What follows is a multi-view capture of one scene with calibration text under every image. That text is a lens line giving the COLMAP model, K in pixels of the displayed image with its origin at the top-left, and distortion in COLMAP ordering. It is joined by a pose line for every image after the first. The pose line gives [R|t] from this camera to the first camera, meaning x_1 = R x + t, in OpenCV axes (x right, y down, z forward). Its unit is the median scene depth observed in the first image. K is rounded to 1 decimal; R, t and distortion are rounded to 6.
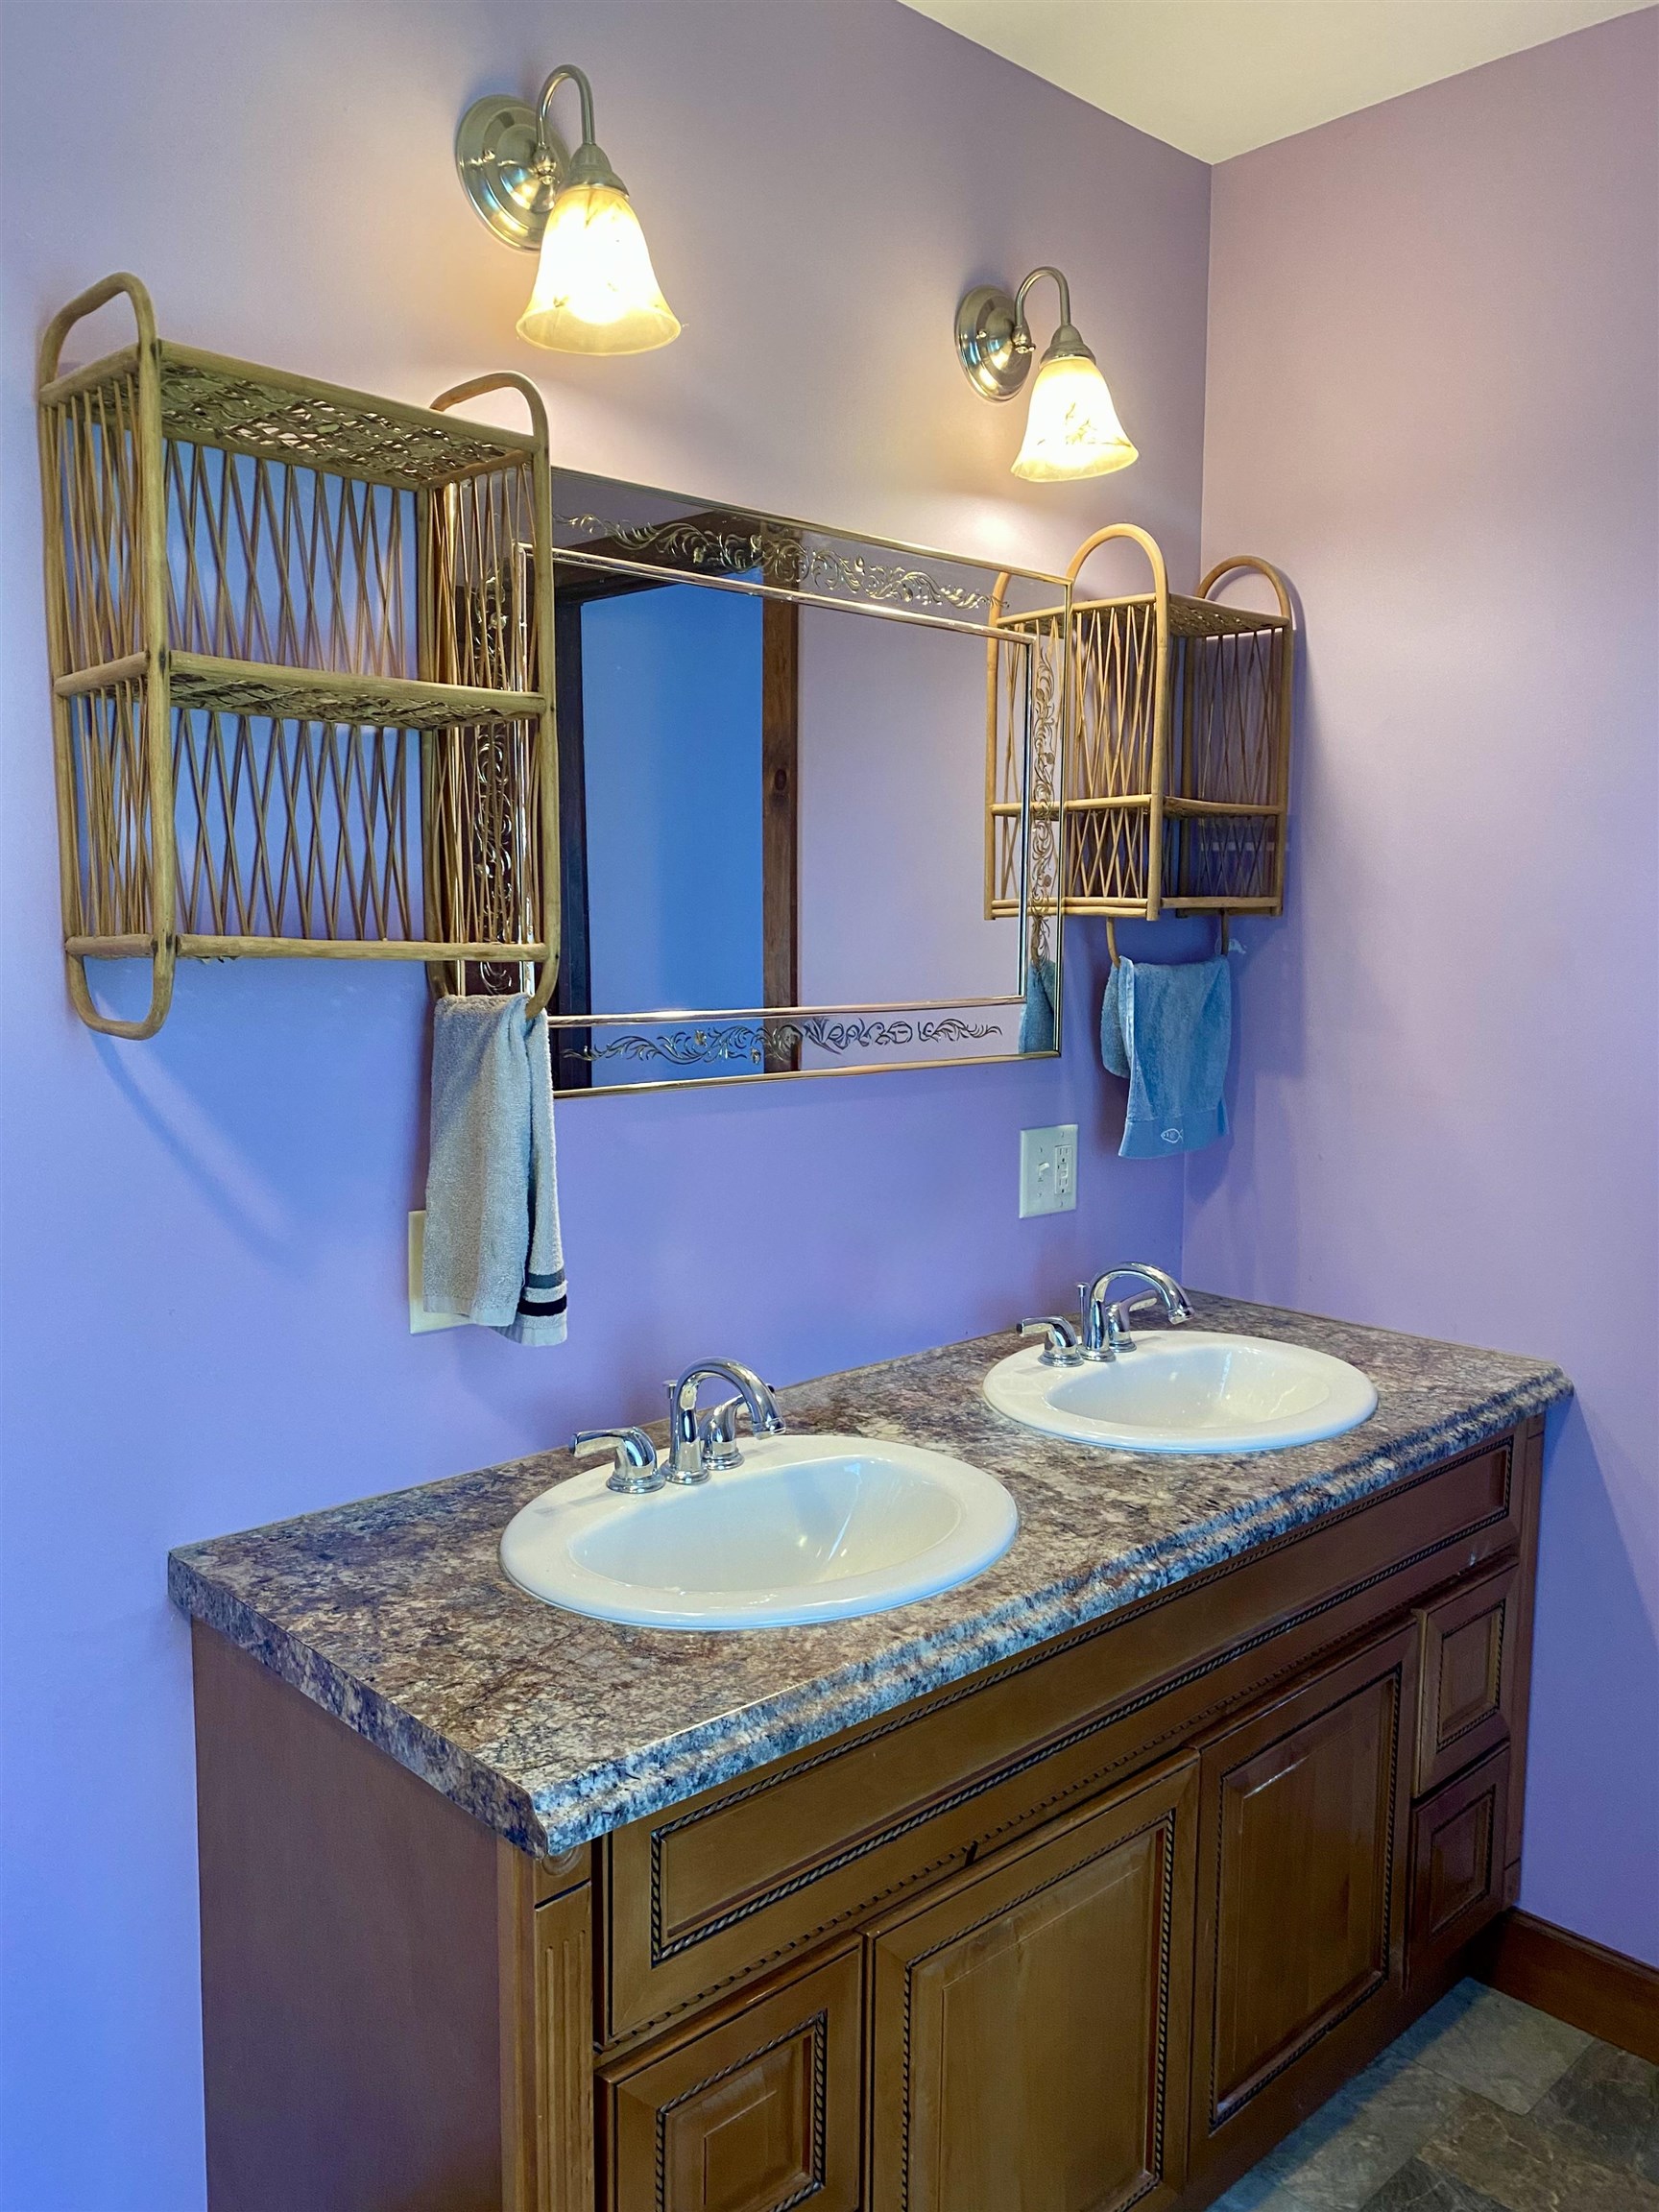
lens RADIAL K [[1686.1, 0, 834.3], [0, 1686.1, 1113.8], [0, 0, 1]] dist [0.013381, -0.015994]
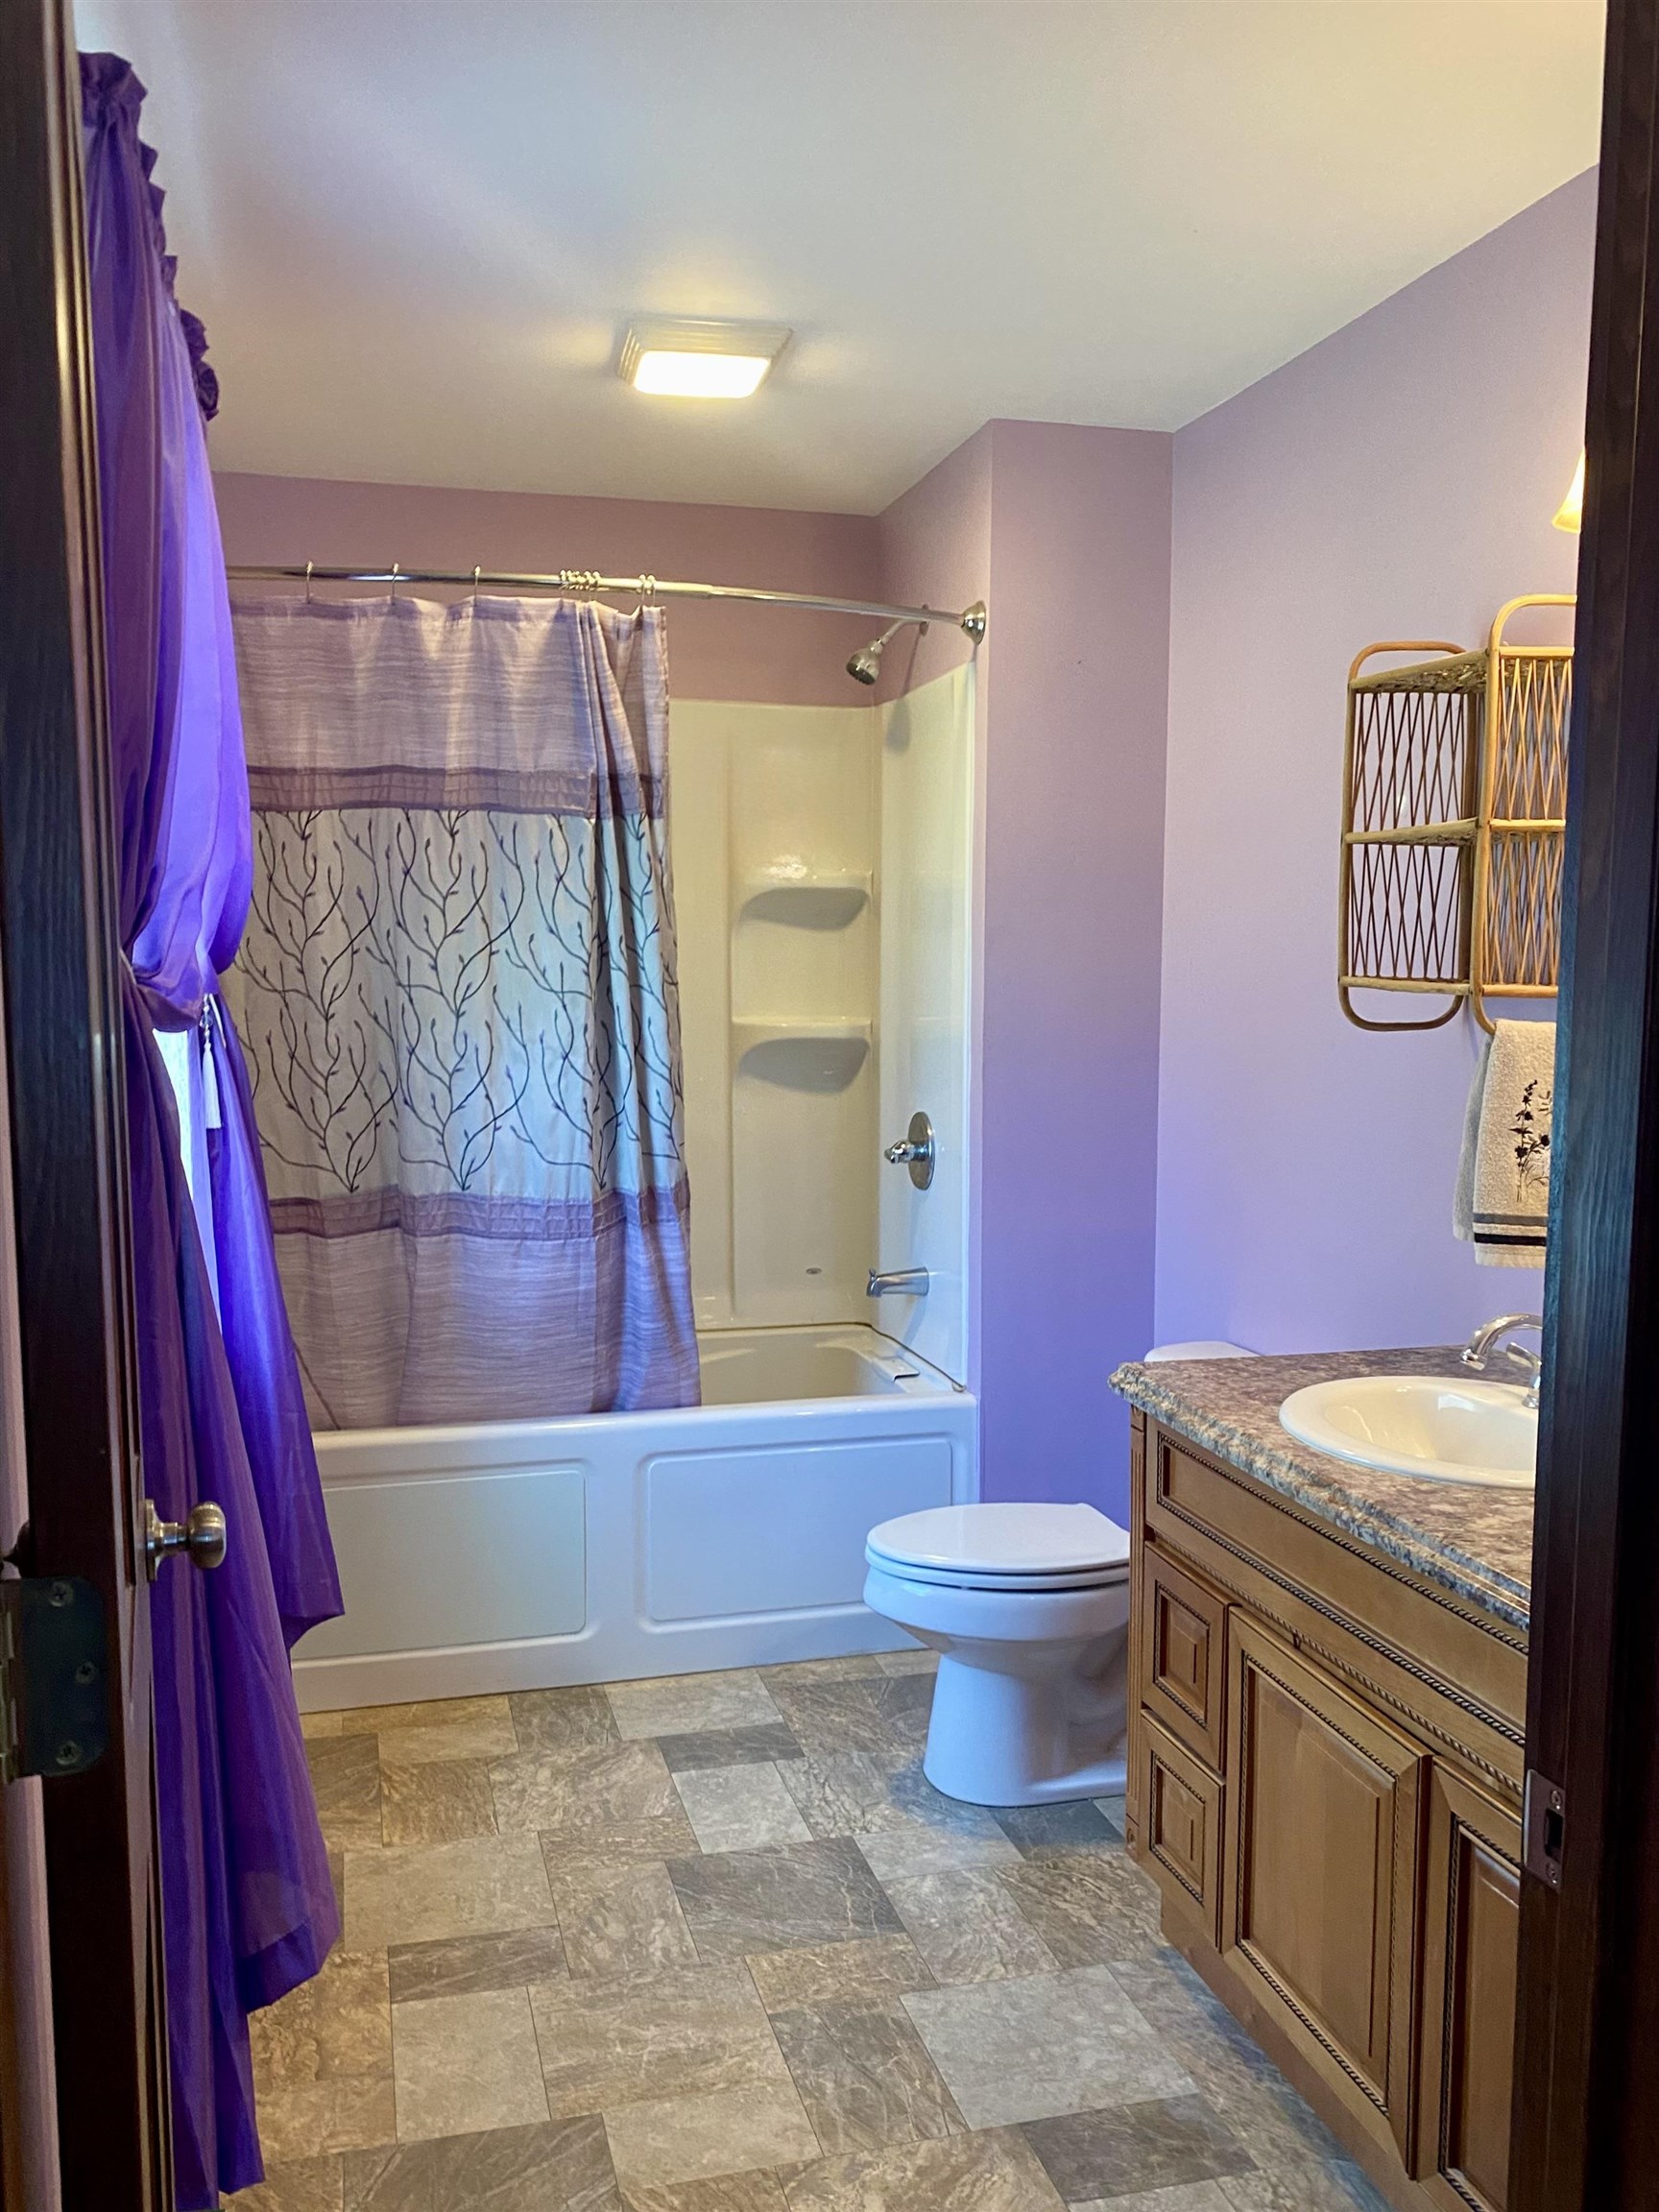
lens RADIAL K [[1686.1, 0, 826.8], [0, 1686.1, 1110.5], [0, 0, 1]] dist [0.013381, -0.015994]
pose [[-0.463114, 0.075707, -0.883059, 1.453574], [-0.110386, 0.983660, 0.142223, -0.146904], [0.879398, 0.163343, -0.447190, 1.207585]]
